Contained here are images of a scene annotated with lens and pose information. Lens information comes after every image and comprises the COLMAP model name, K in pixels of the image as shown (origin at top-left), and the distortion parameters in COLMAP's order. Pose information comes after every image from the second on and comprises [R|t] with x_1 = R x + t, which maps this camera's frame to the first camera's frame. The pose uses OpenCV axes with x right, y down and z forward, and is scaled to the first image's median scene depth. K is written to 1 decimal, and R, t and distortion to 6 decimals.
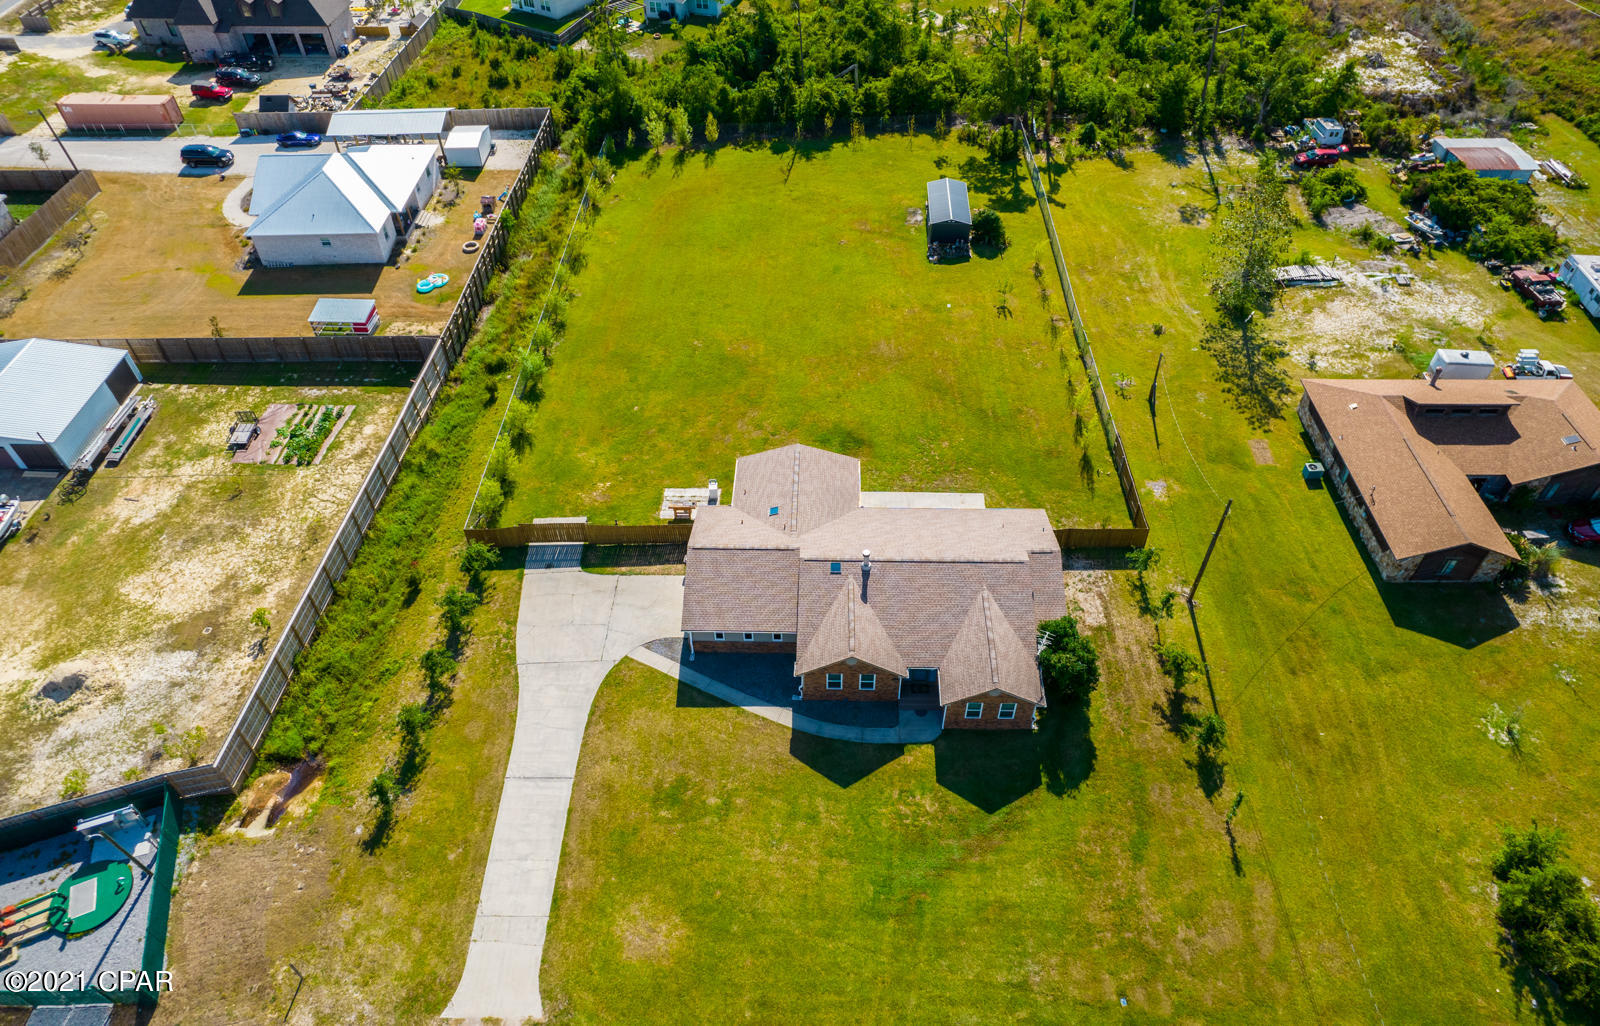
lens RADIAL K [[1015.8, 0, 797.4], [0, 1015.8, 510.7], [0, 0, 1]] dist [-0.042968, -0.003640]
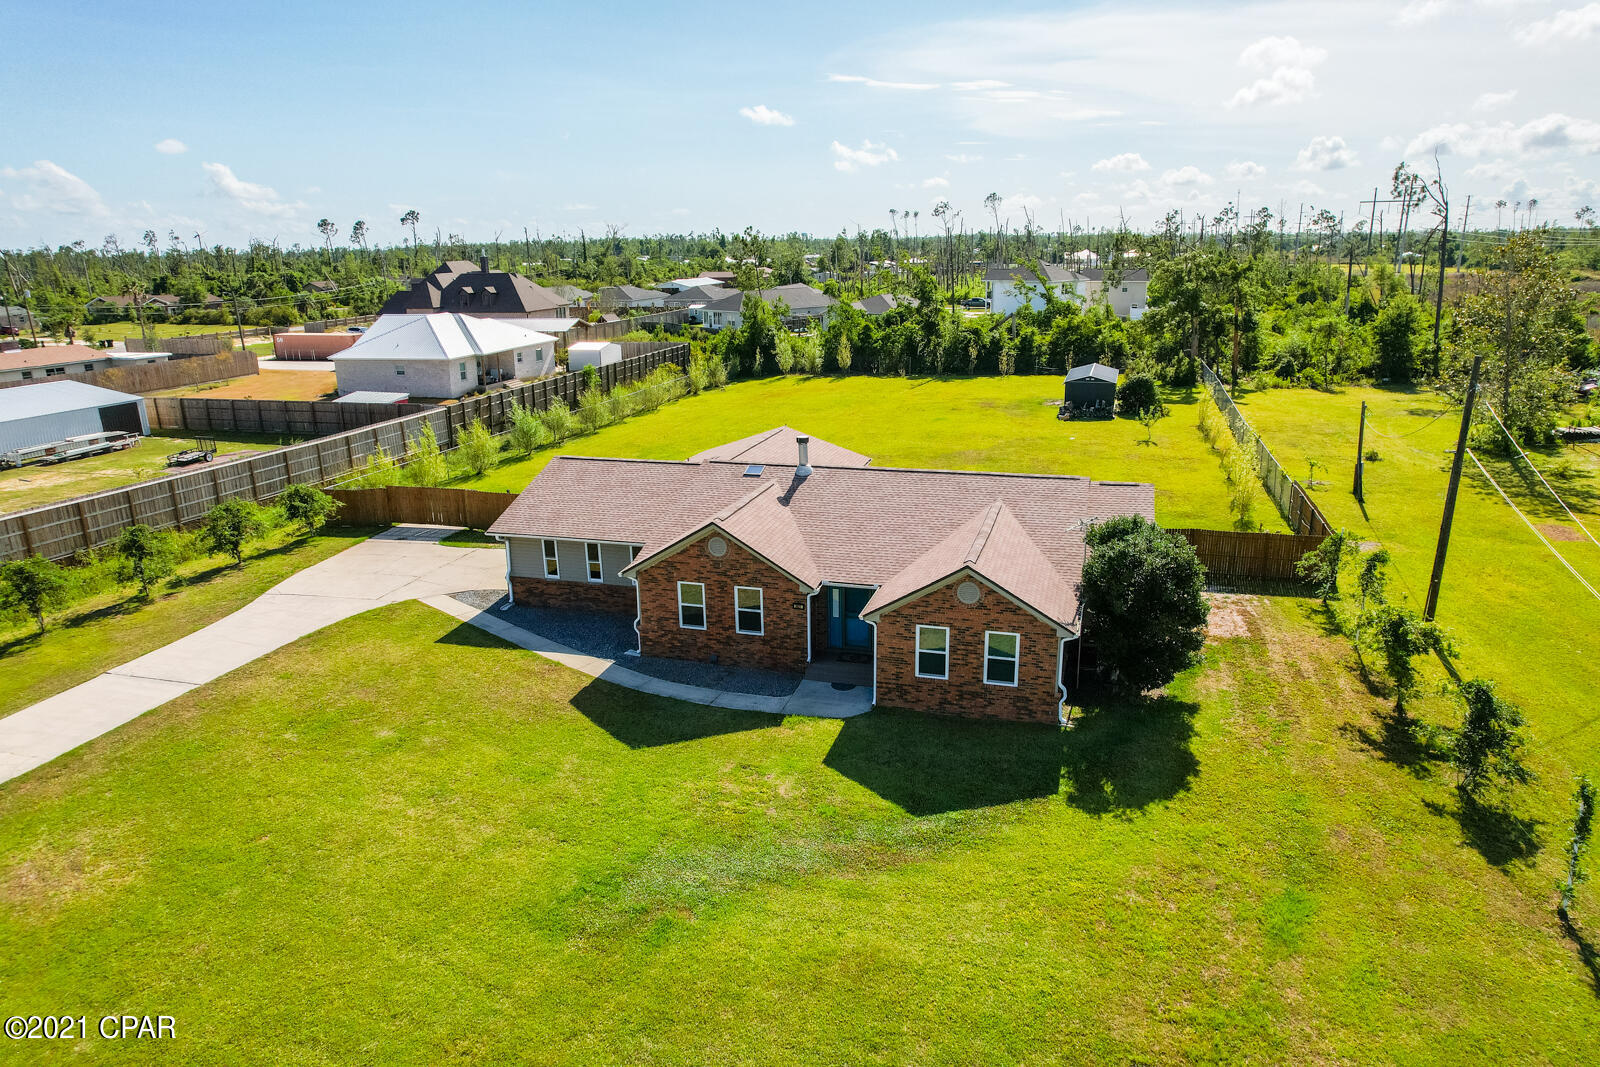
lens RADIAL K [[1015.5, 0, 798.5], [0, 1015.5, 536.5], [0, 0, 1]] dist [-0.037097, 0.013801]
pose [[0.964934, 0.070184, -0.252935, 0.228586], [-0.184032, 0.867988, -0.461225, 0.380342], [0.187174, 0.491600, 0.850468, 0.538314]]
